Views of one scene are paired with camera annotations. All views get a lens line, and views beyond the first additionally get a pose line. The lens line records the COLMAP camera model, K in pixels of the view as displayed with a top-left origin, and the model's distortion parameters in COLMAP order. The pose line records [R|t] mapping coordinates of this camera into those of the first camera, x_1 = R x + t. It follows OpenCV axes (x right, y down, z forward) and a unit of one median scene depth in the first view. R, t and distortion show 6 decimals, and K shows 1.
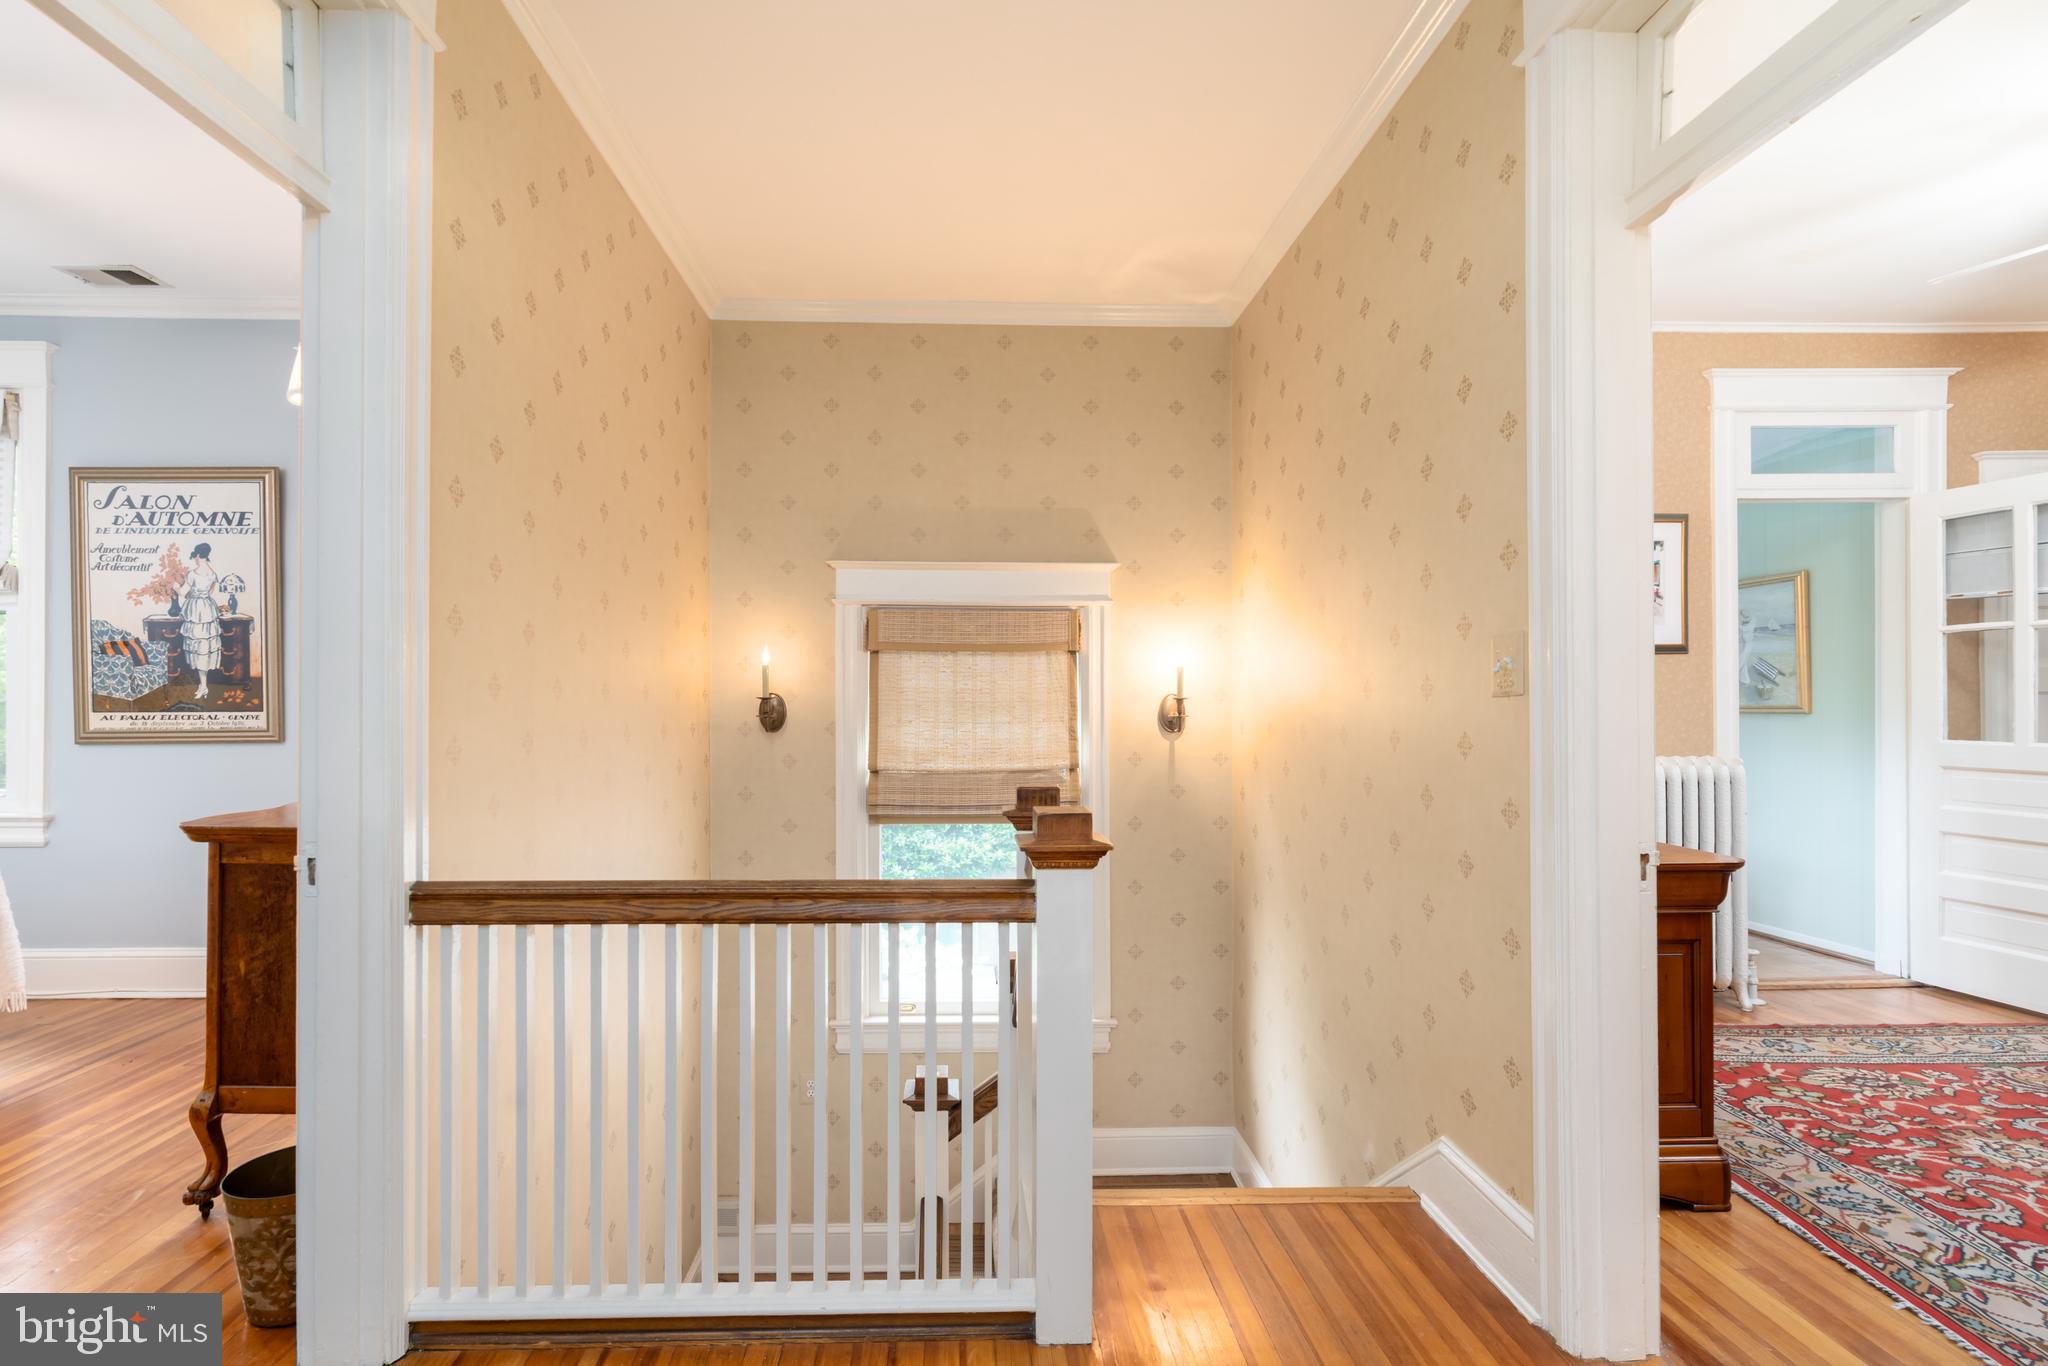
lens RADIAL K [[1009.3, 0, 1016.6], [0, 1009.3, 697.5], [0, 0, 1]] dist [0.000548, 0.000756]
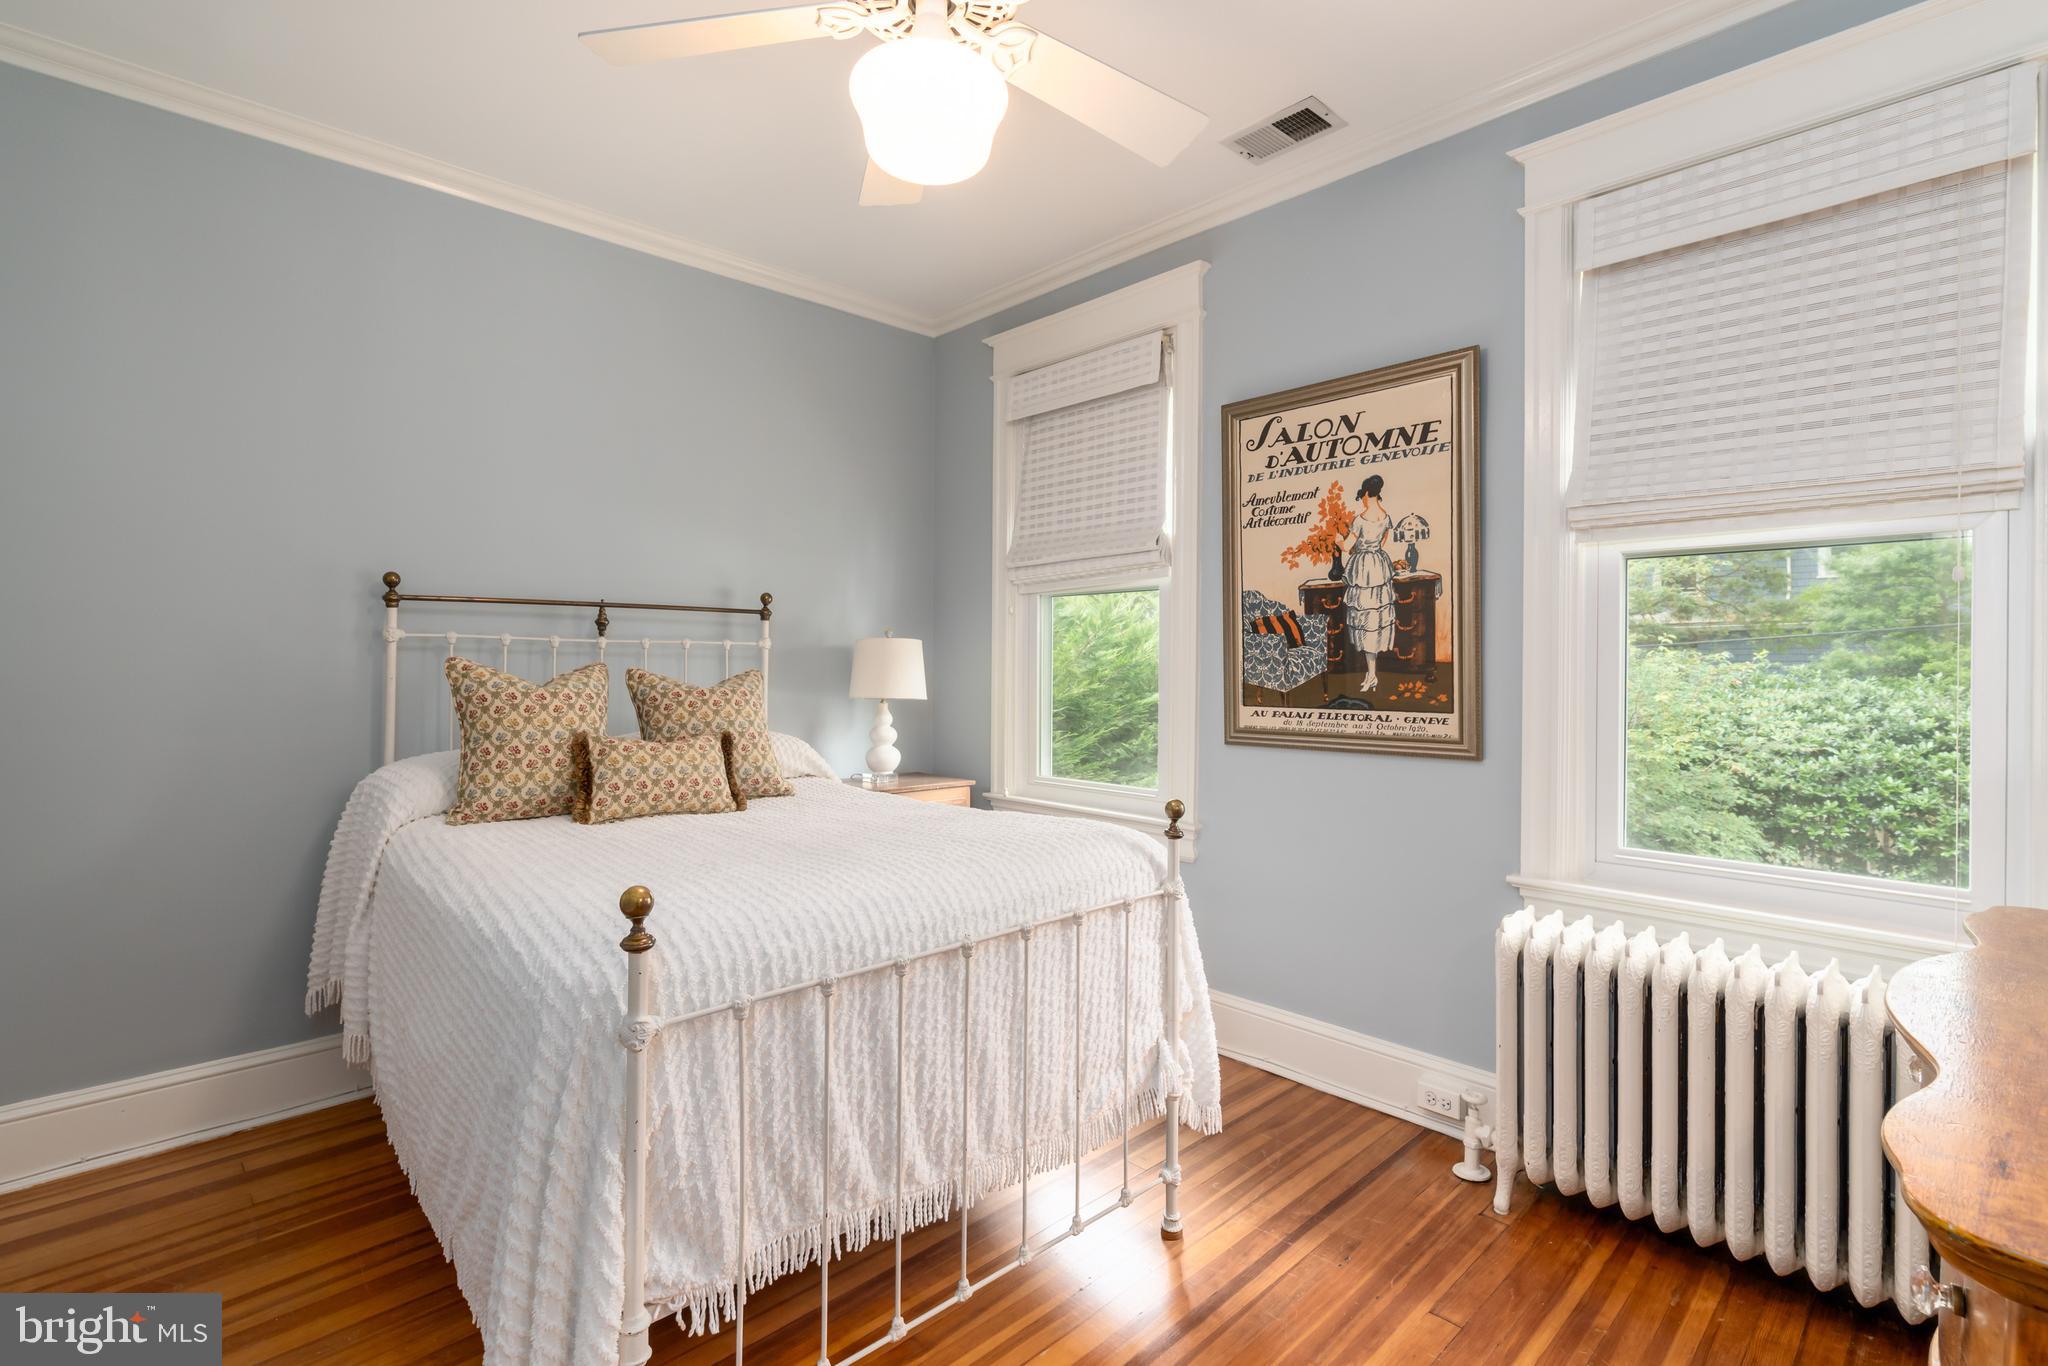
lens RADIAL K [[934.9, 0, 1021.9], [0, 934.9, 669.5], [0, 0, 1]] dist [-0.002053, -0.000425]
pose [[0.670529, 0.007683, -0.741844, -0.479812], [-0.005859, 0.999970, 0.005060, -0.016843], [0.741860, 0.000954, 0.670554, 0.369753]]
